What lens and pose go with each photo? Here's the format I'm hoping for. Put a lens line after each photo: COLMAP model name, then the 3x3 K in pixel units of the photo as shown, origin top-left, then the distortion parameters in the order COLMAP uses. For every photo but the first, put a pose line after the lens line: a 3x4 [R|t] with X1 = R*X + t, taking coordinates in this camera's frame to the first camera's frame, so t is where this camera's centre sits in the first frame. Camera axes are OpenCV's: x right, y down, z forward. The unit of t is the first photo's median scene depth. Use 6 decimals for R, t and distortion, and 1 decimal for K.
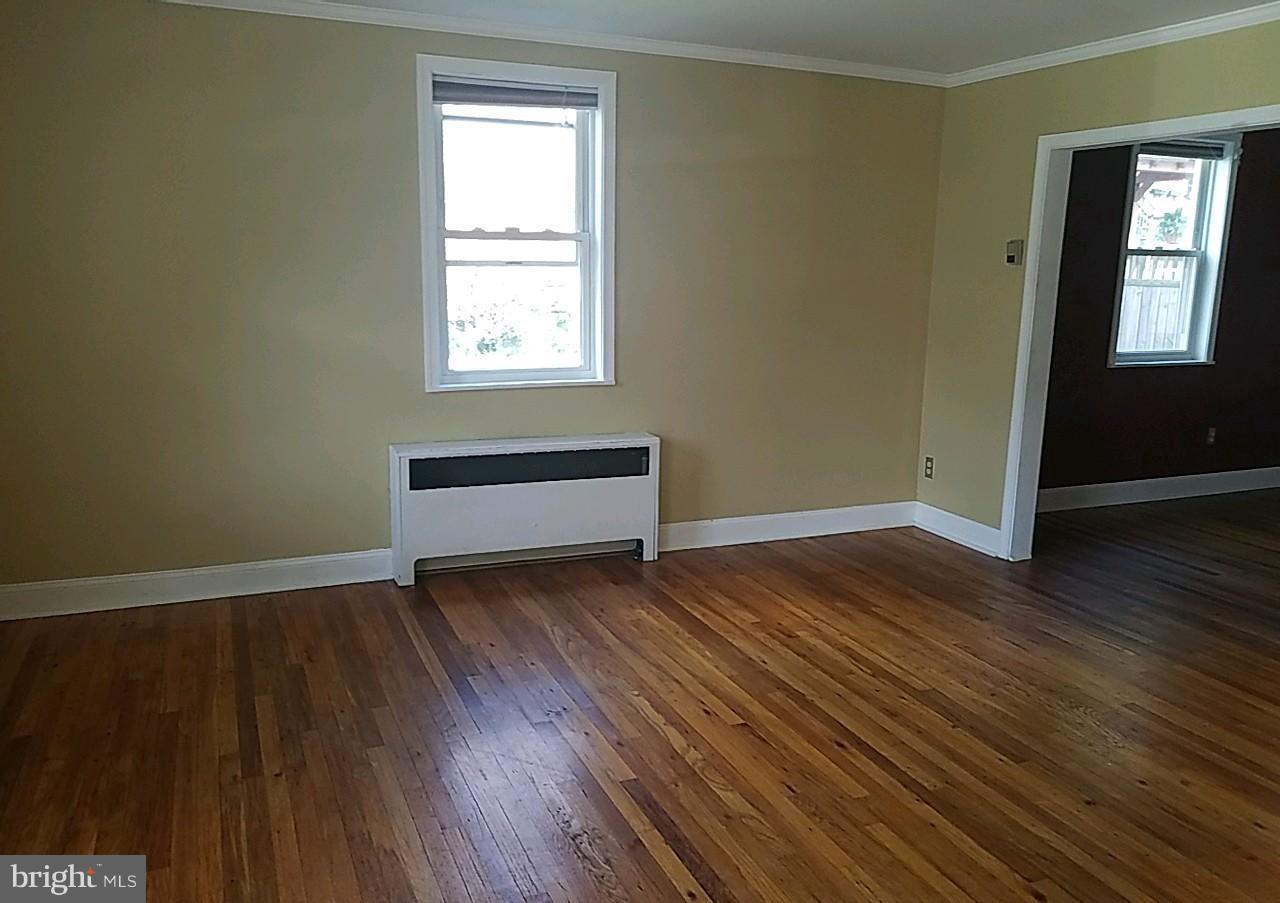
lens RADIAL K [[1009.2, 0, 639.4], [0, 1009.2, 474.9], [0, 0, 1]] dist [0.006860, 0.001046]
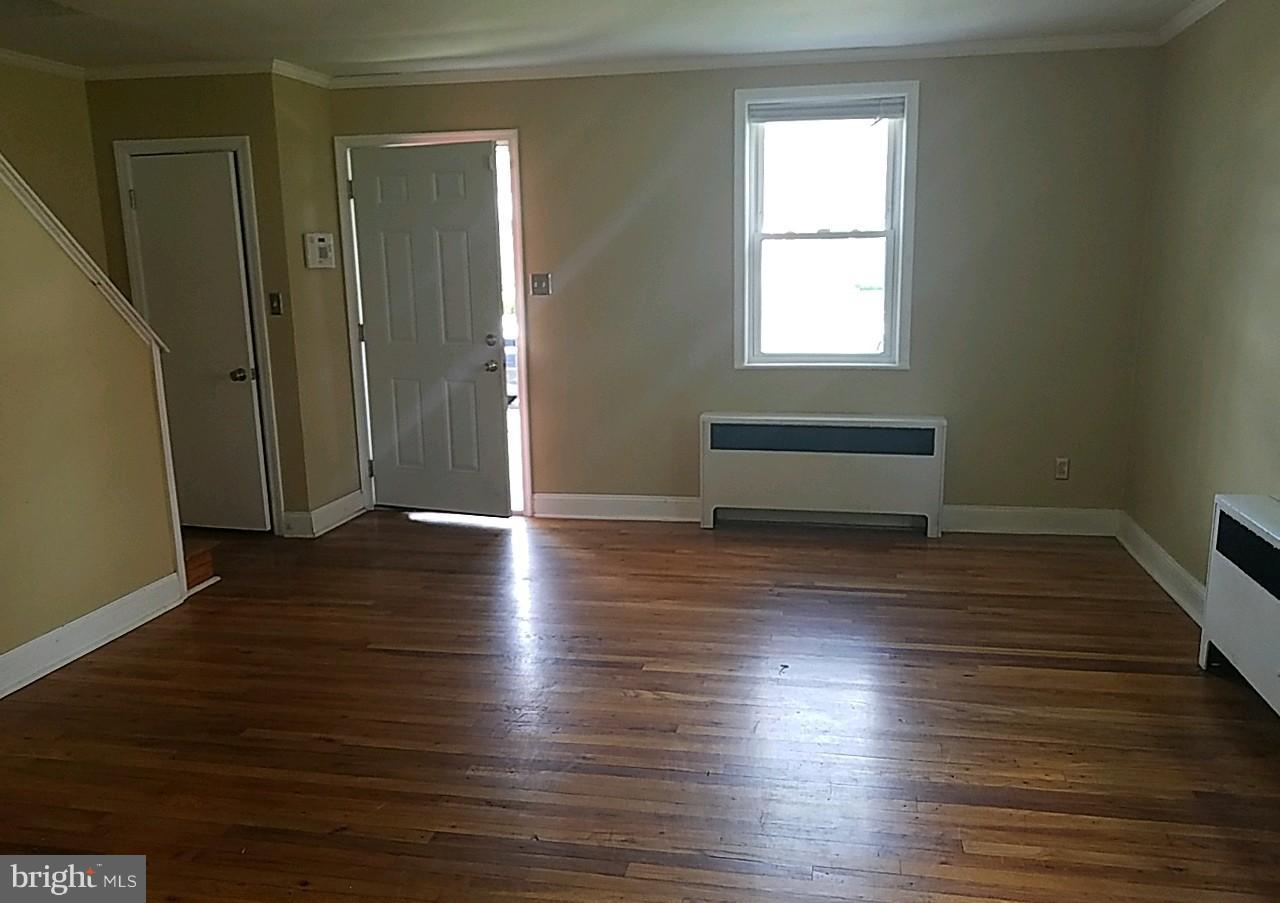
lens RADIAL K [[1009.2, 0, 639.4], [0, 1009.2, 474.9], [0, 0, 1]] dist [0.006860, 0.001046]
pose [[-0.562774, 0.165709, -0.809831, 0.642636], [-0.165819, 0.937154, 0.306994, -0.203134], [0.809808, 0.307054, -0.499929, 1.029840]]
